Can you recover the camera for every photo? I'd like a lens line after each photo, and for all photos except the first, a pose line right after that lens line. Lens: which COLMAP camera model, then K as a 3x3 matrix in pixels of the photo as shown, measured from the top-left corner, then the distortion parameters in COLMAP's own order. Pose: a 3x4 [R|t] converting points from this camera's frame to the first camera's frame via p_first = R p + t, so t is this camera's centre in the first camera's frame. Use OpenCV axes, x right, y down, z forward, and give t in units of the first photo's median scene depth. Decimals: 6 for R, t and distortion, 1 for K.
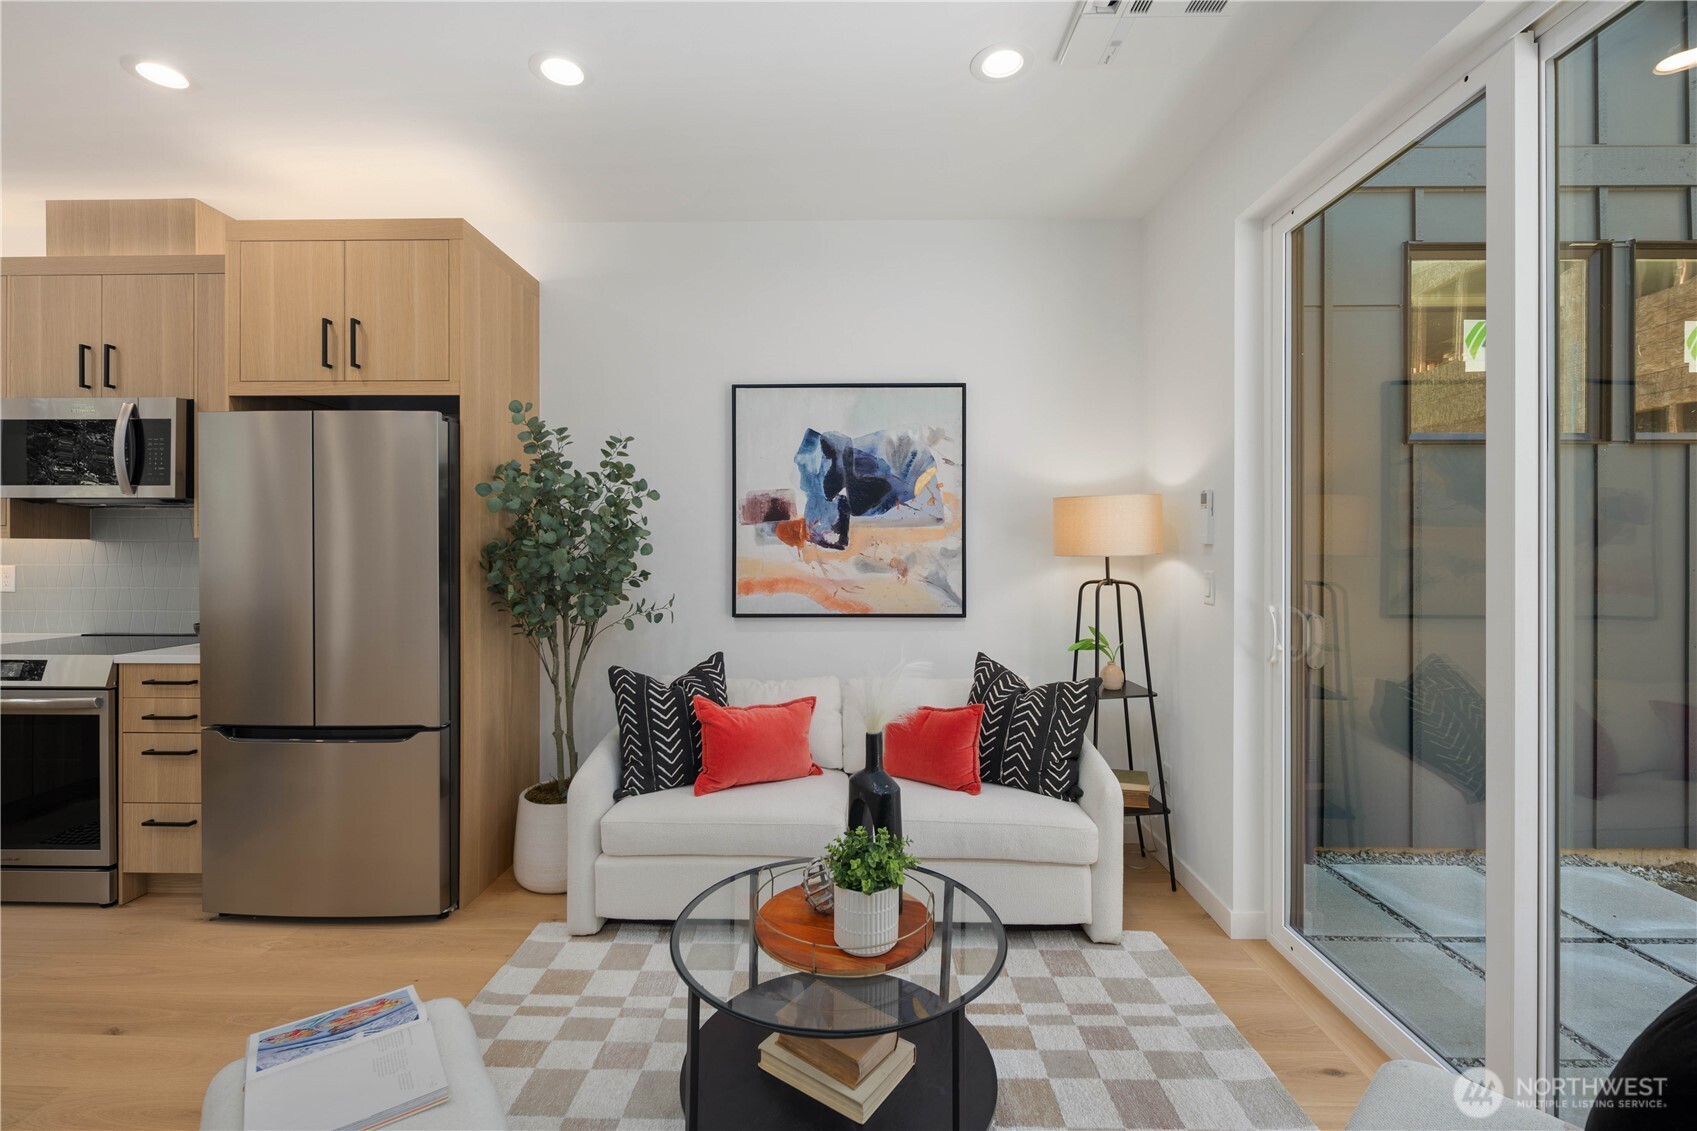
lens RADIAL K [[745.7, 0, 842.3], [0, 745.7, 553.5], [0, 0, 1]] dist [0.003590, -0.002382]
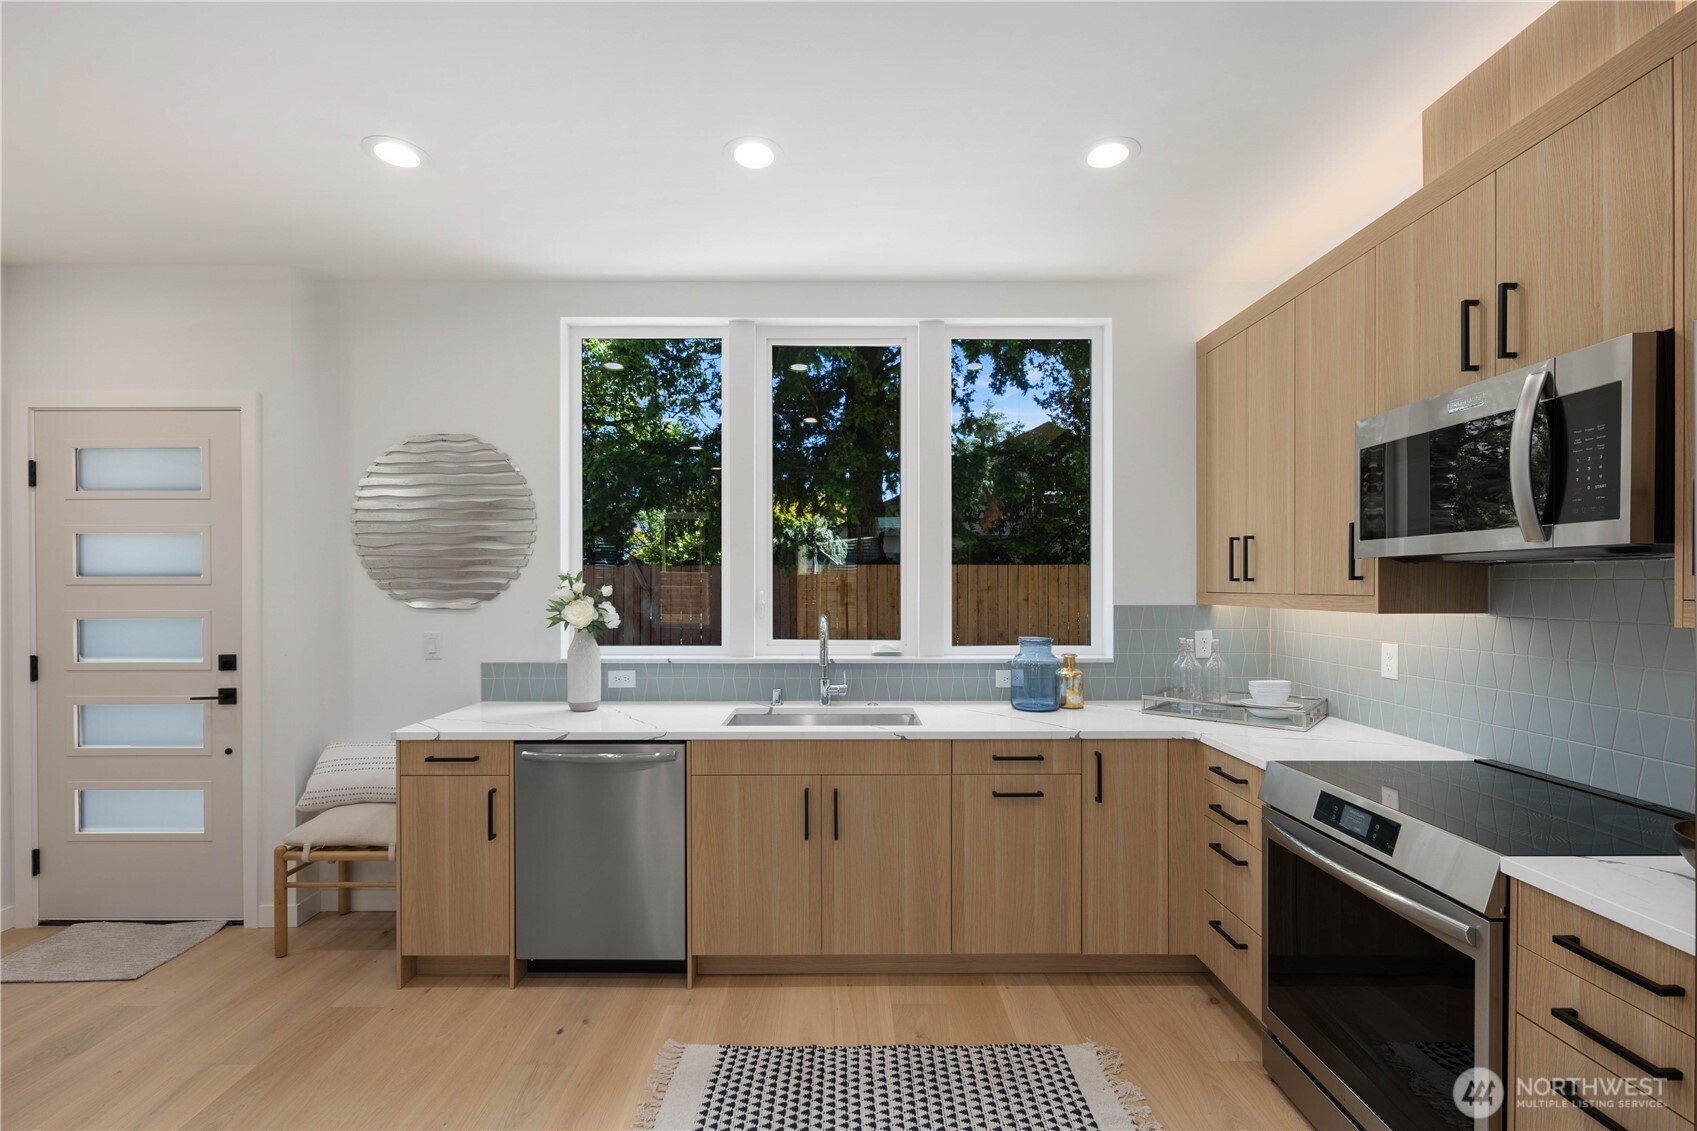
lens RADIAL K [[745.7, 0, 836.5], [0, 745.7, 592.8], [0, 0, 1]] dist [0.003590, -0.002382]
pose [[0.021176, 0.005451, -0.999761, -0.424172], [0.002664, 0.999981, 0.005509, -0.046947], [0.999772, -0.002780, 0.021161, 0.479272]]
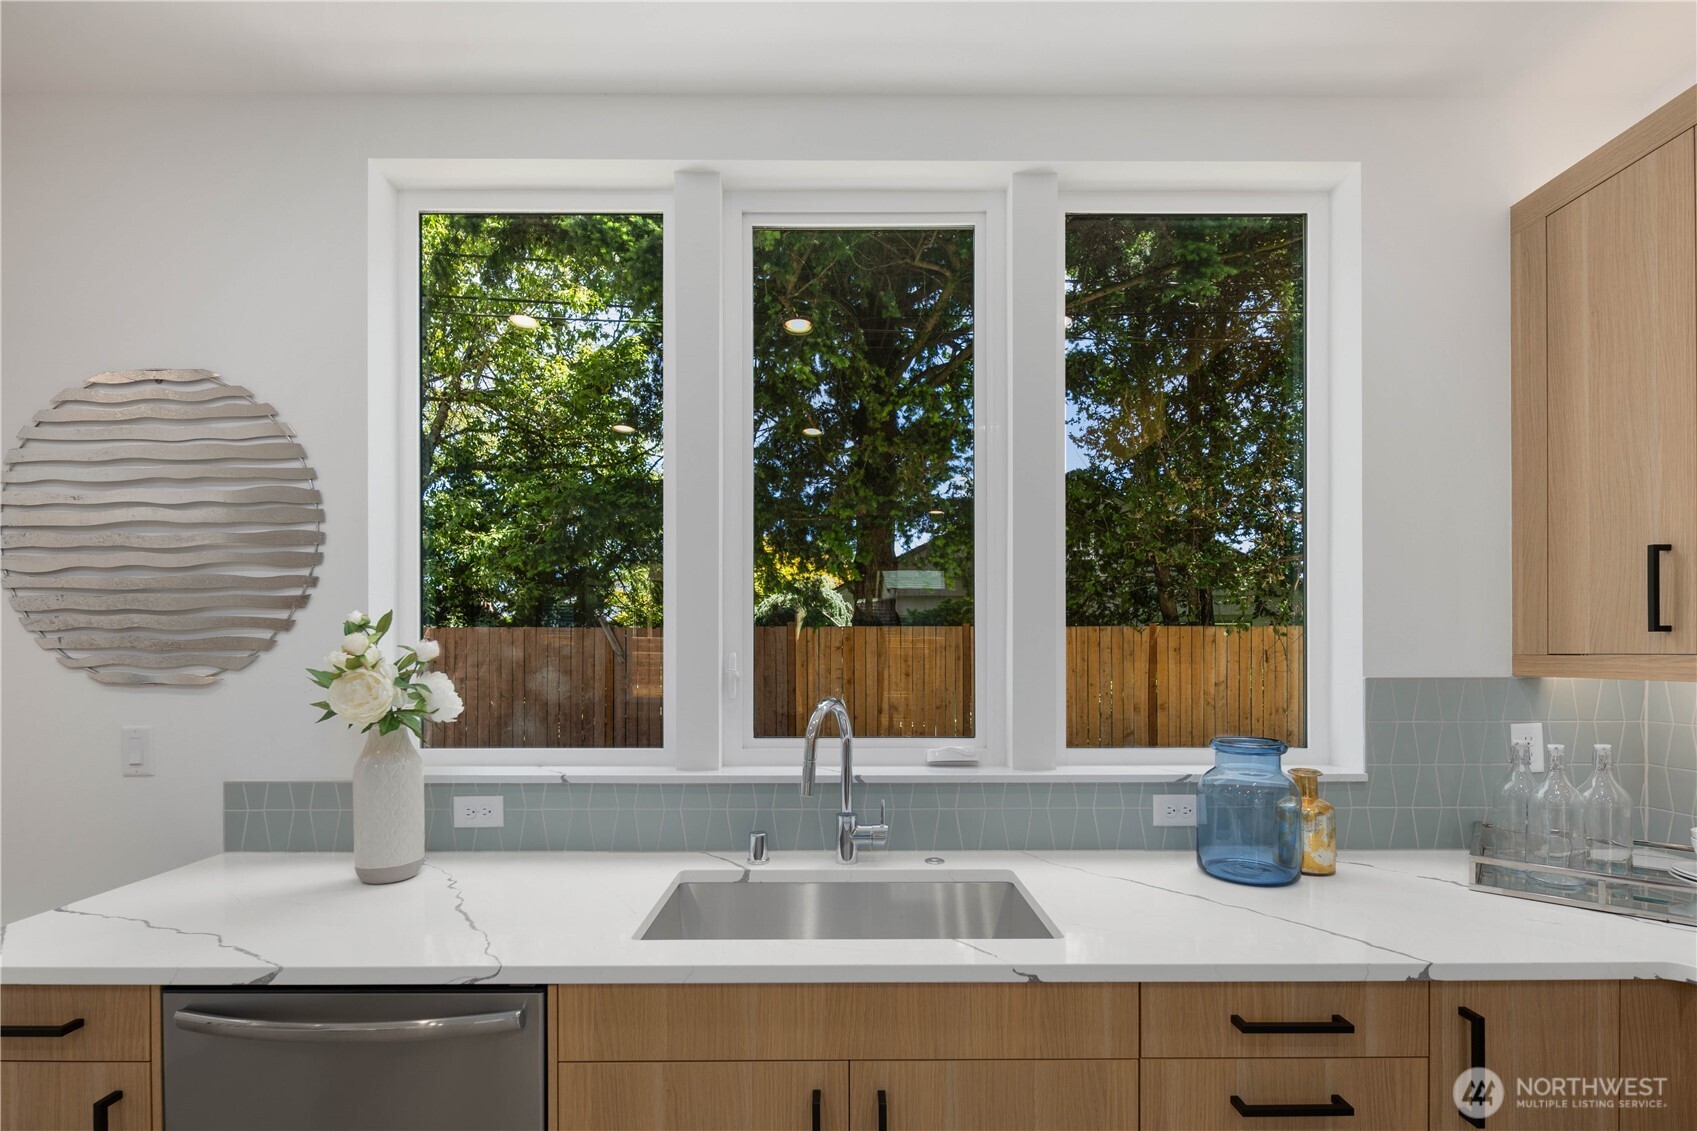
lens RADIAL K [[748.7, 0, 835.8], [0, 748.7, 648.1], [0, 0, 1]] dist [0.003638, -0.000171]
pose [[0.021714, -0.010928, -0.999705, -0.906834], [0.002963, 0.999937, -0.010866, -0.040670], [0.999760, -0.002726, 0.021745, 0.464218]]
